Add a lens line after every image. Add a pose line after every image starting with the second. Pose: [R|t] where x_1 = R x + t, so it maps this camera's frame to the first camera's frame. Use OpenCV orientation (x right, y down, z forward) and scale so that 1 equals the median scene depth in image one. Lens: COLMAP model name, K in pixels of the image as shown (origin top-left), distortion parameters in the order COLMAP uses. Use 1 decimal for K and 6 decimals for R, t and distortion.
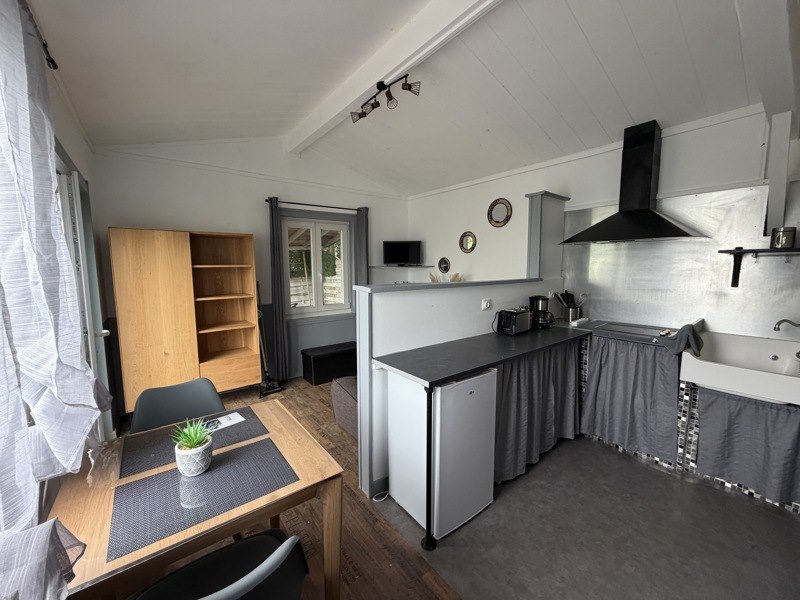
lens RADIAL K [[314.8, 0, 400.0], [0, 314.8, 300.0], [0, 0, 1]] dist [-0.000970, -0.000054]
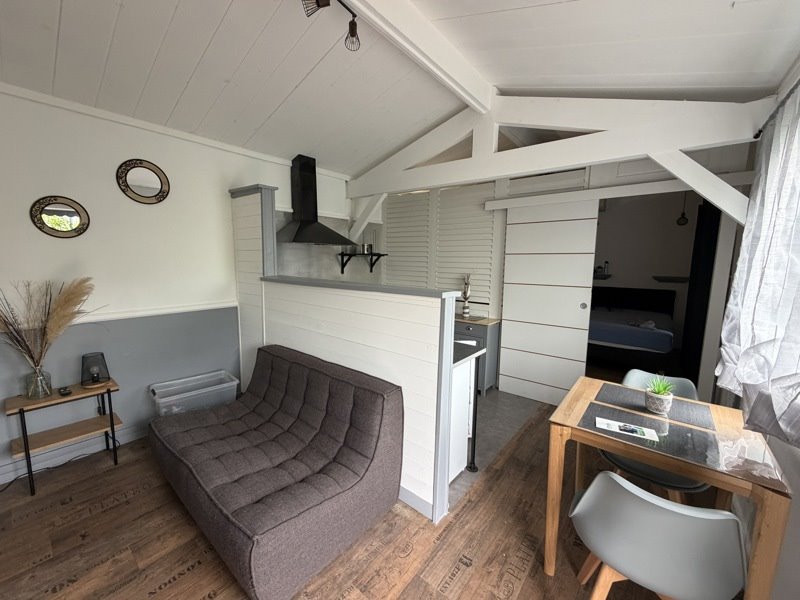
lens RADIAL K [[323.3, 0, 400.0], [0, 323.3, 300.0], [0, 0, 1]] dist [0.000096, -0.000156]
pose [[-0.214993, -0.122440, 0.968910, -0.746744], [0.096088, 0.984644, 0.145750, -0.125897], [-0.971877, 0.124436, -0.199927, 0.998894]]
